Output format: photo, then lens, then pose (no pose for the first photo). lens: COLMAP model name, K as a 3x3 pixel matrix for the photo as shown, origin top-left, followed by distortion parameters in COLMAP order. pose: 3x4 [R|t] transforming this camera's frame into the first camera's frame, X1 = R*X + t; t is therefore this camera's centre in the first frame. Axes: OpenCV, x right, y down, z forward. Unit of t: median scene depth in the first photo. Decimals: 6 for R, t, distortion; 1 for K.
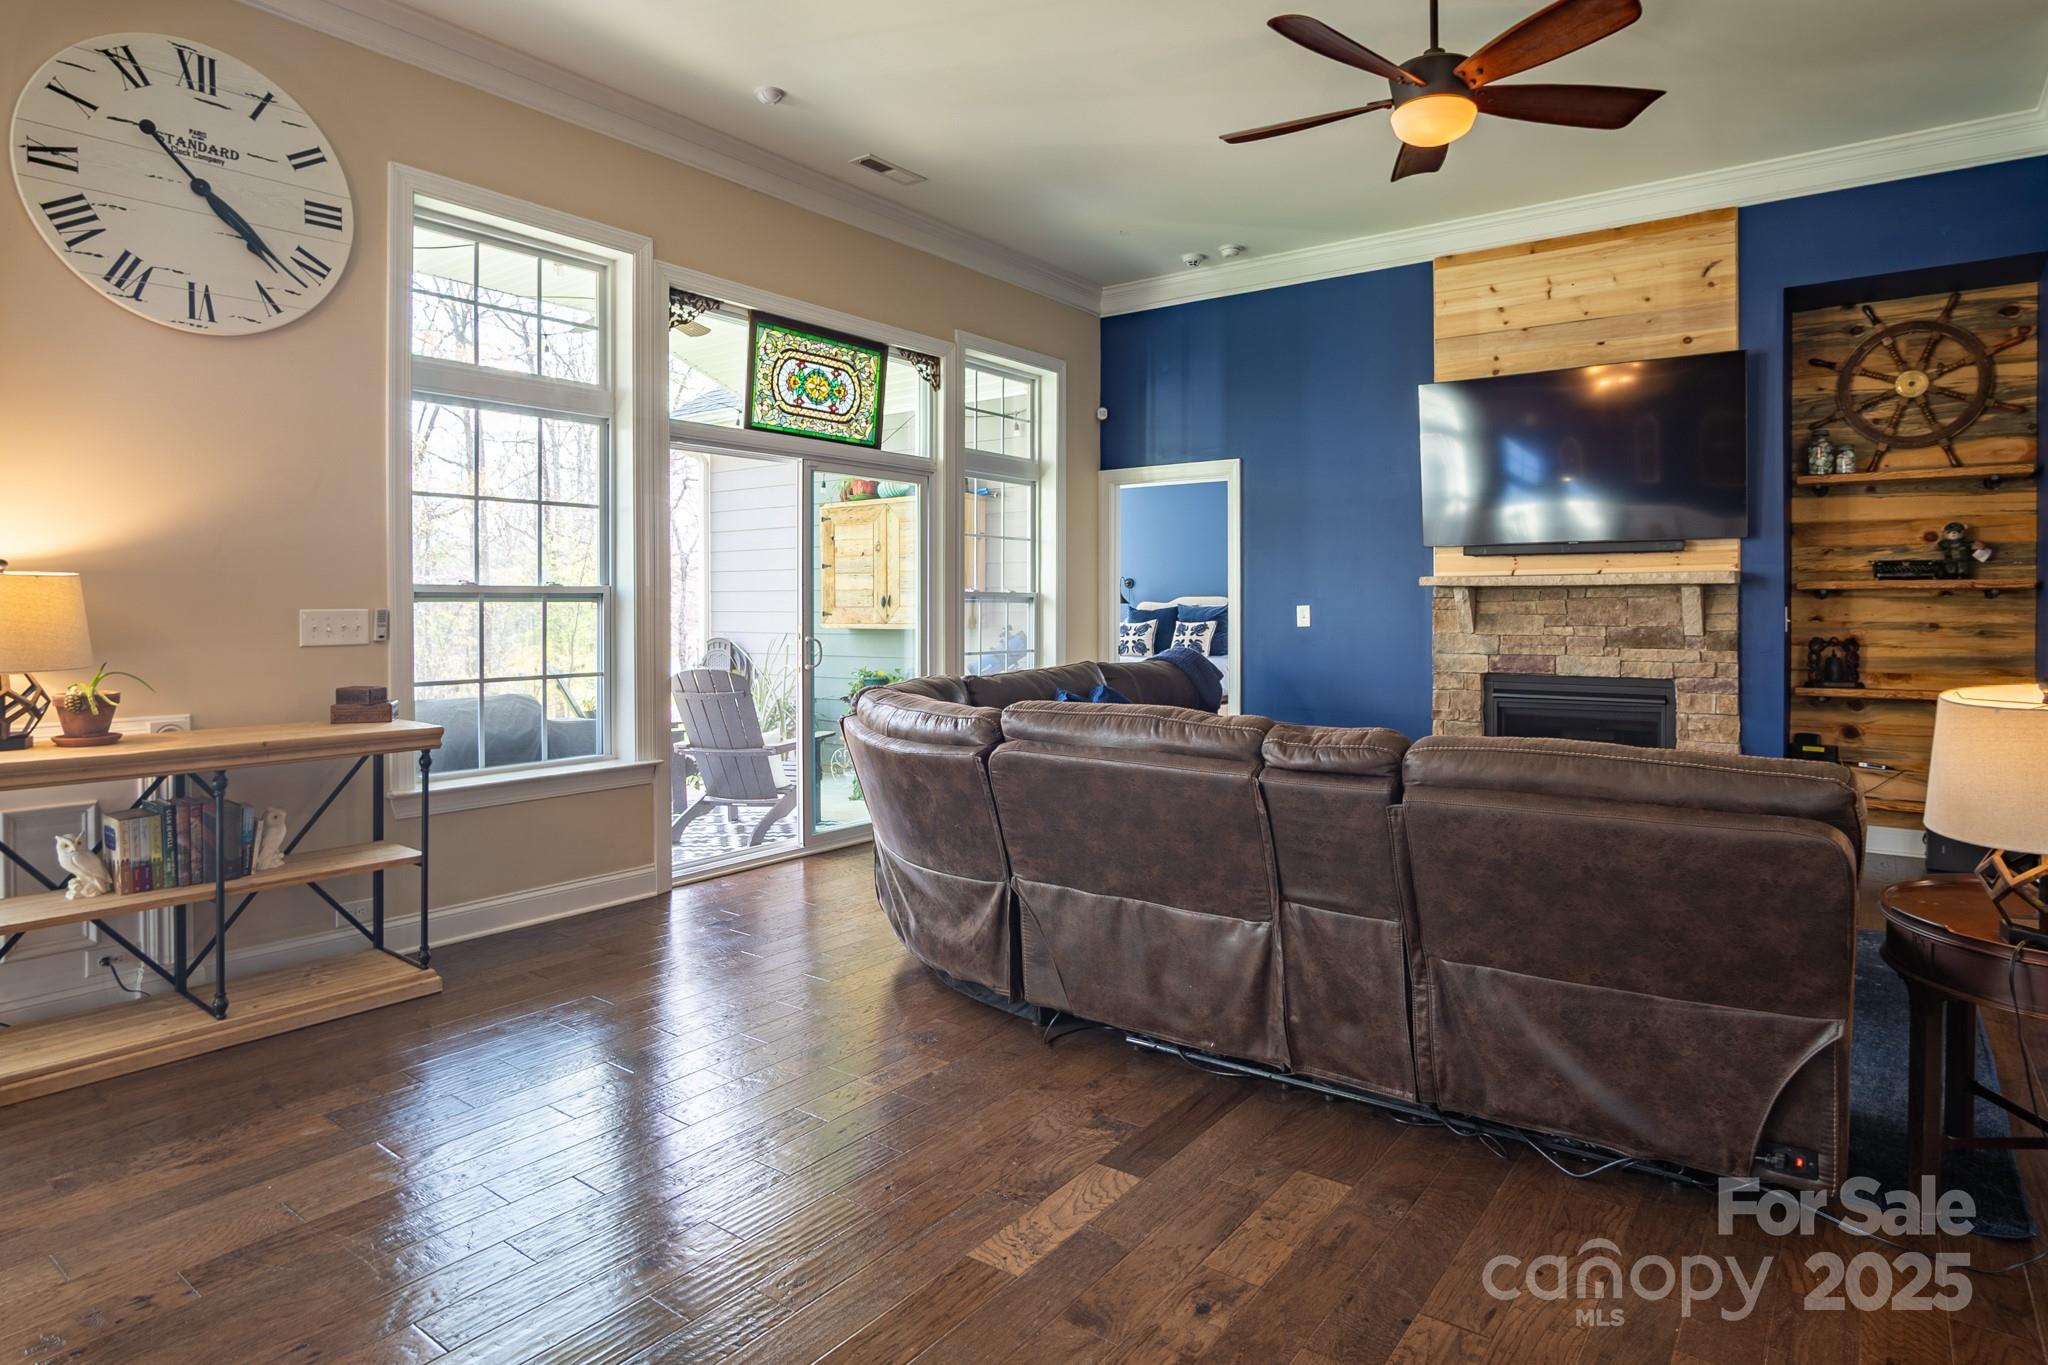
lens RADIAL K [[1150.6, 0, 1029.6], [0, 1150.6, 614.9], [0, 0, 1]] dist [-0.024901, 0.002072]
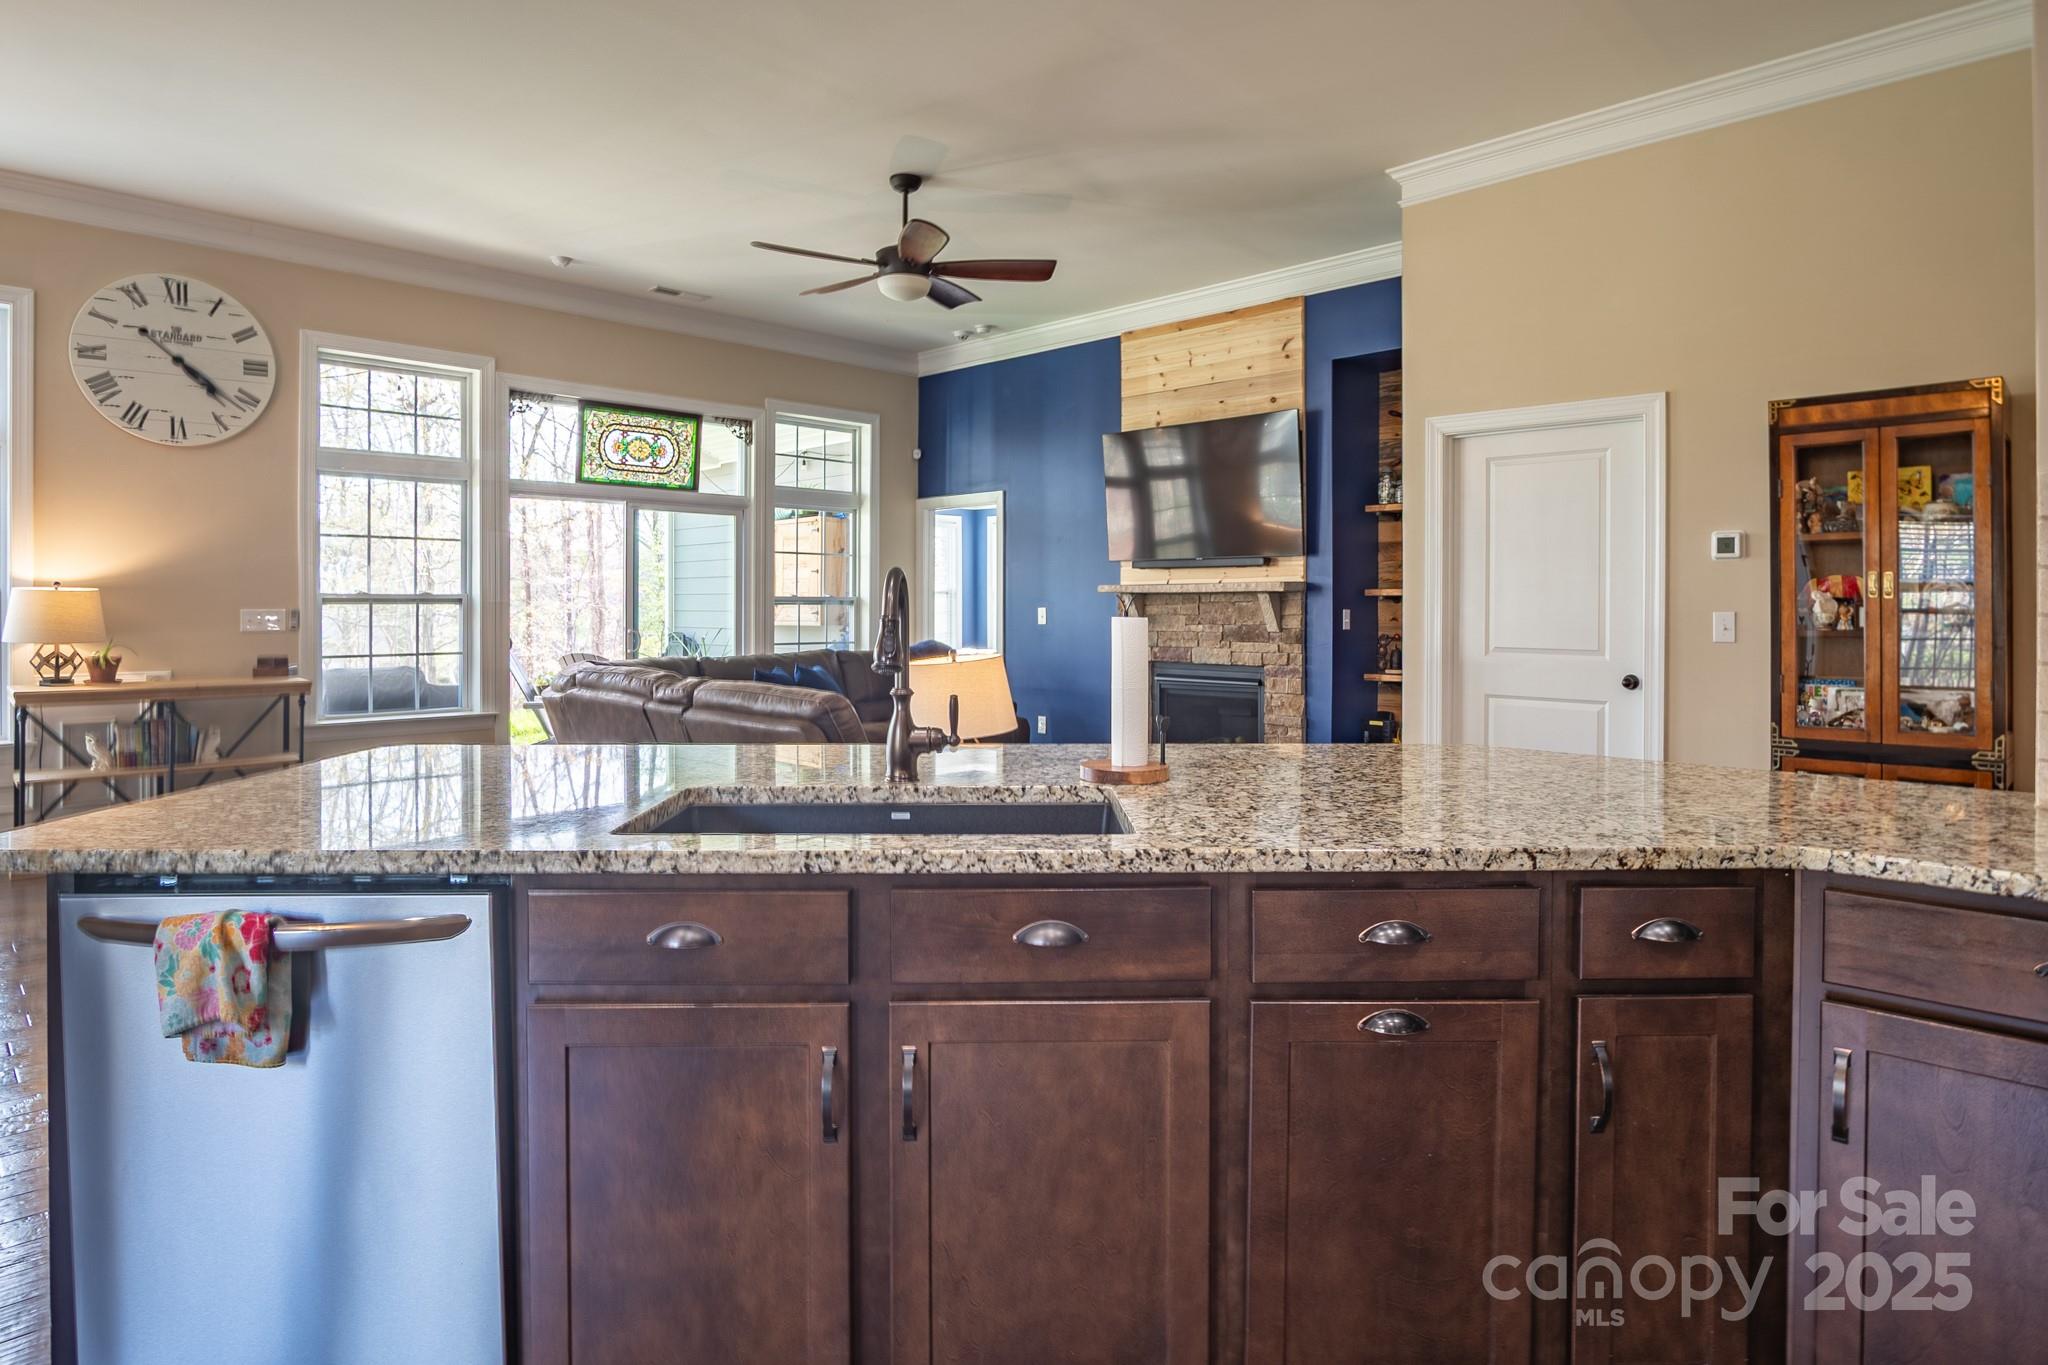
lens RADIAL K [[1158.6, 0, 1013.6], [0, 1158.6, 610.4], [0, 0, 1]] dist [-0.029542, 0.000448]
pose [[0.989427, 0.002602, -0.145006, 0.482619], [-0.003114, 0.999990, -0.003304, -0.000803], [0.144996, 0.003721, 0.989425, -0.322627]]
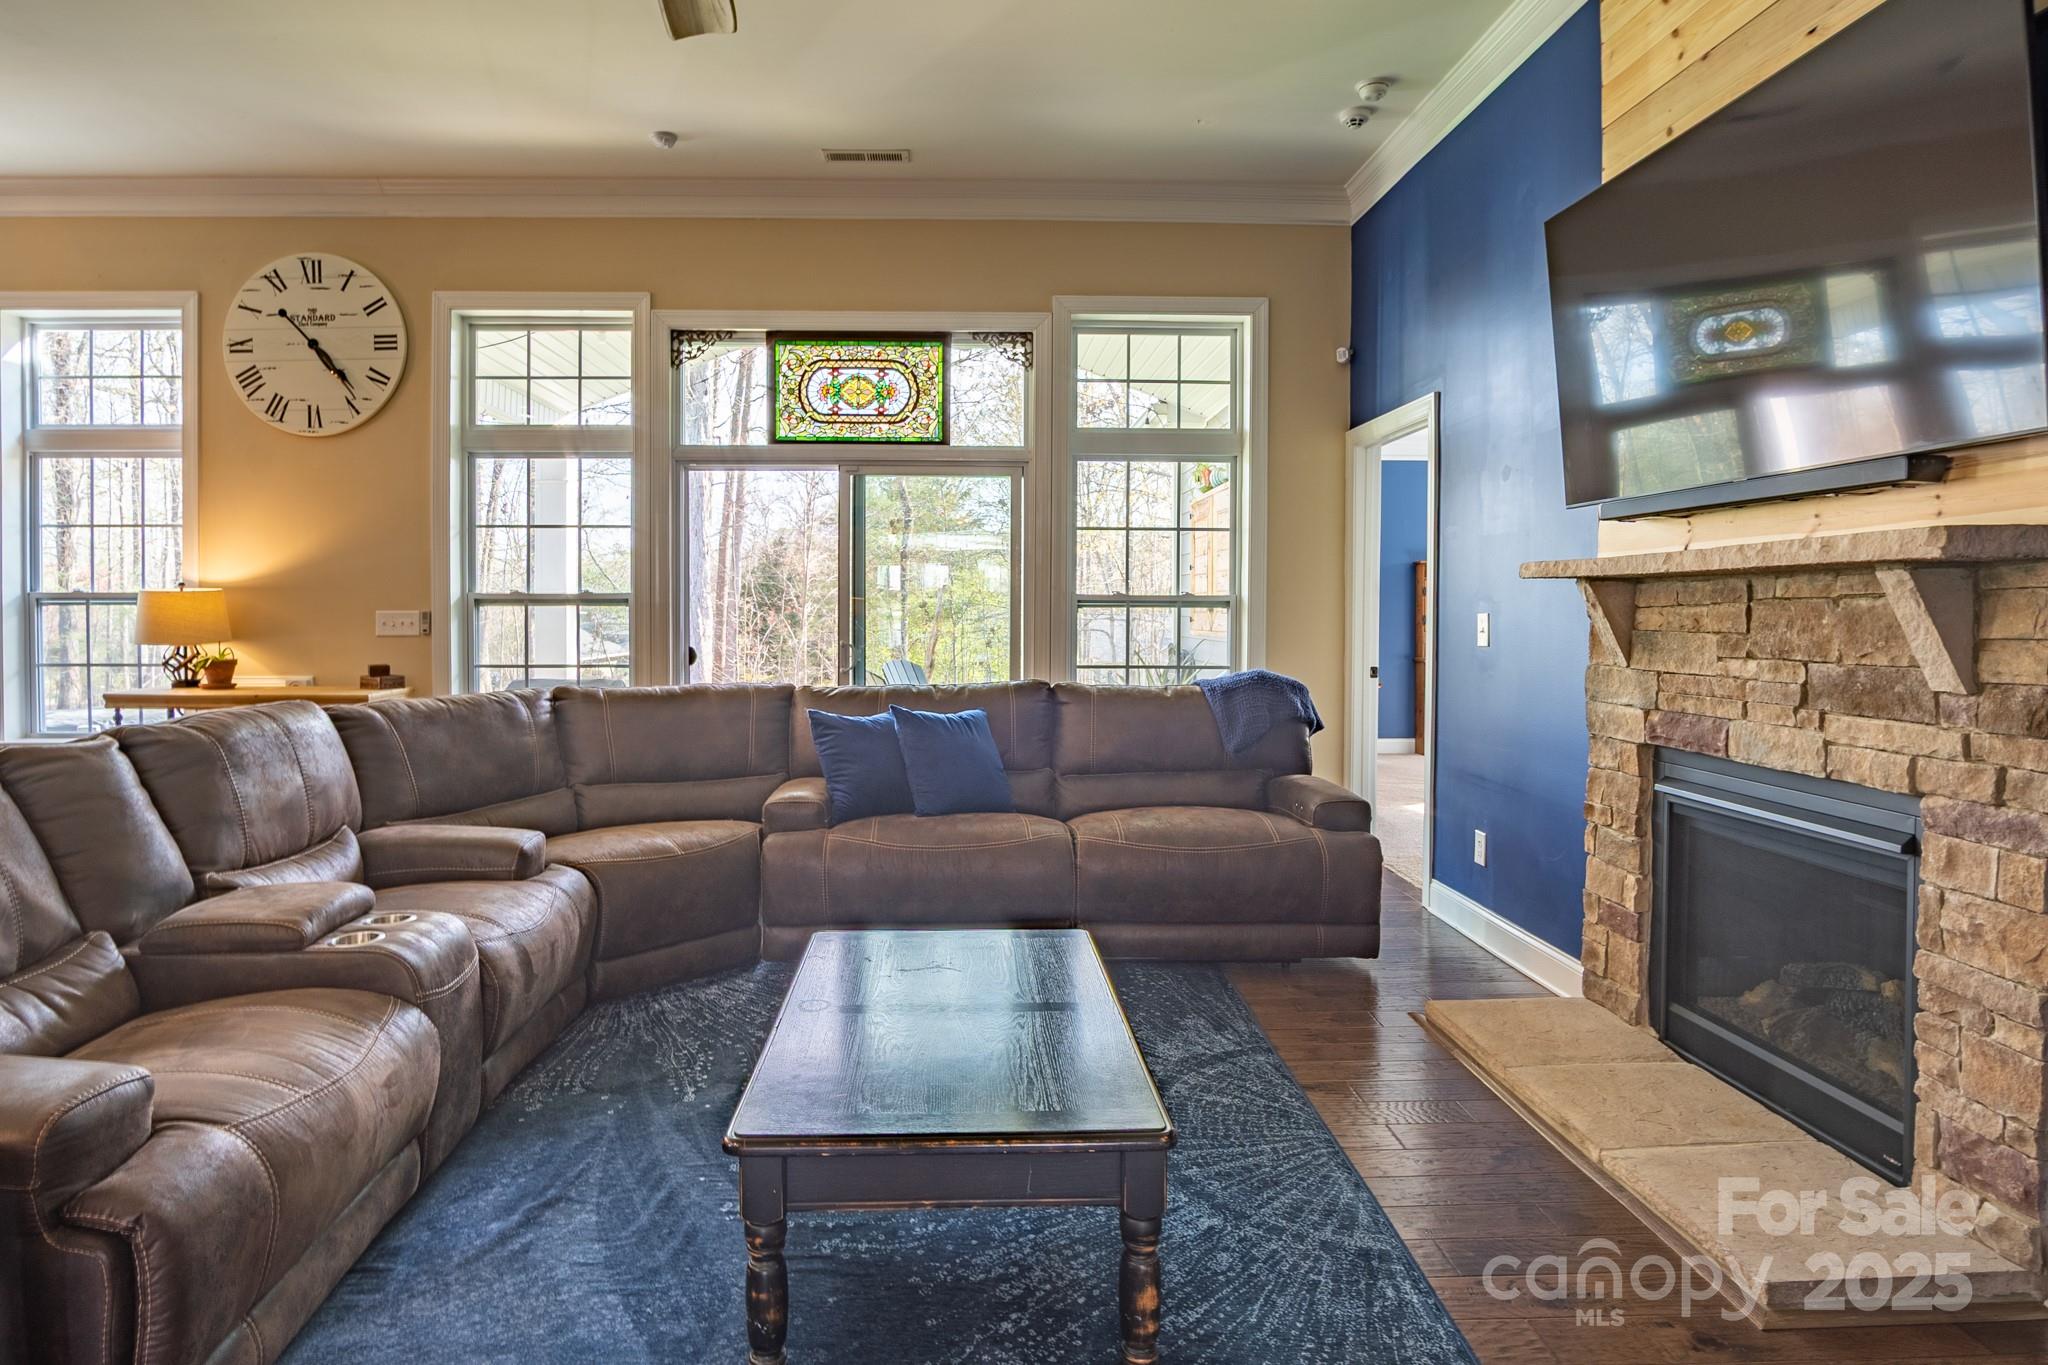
lens RADIAL K [[1123.2, 0, 963.8], [0, 1123.2, 625.9], [0, 0, 1]] dist [-0.029203, 0.000172]
pose [[0.607791, 0.014312, -0.793968, 0.677013], [-0.009721, 0.999897, 0.010583, -0.005640], [0.794038, 0.001286, 0.607867, 0.499439]]
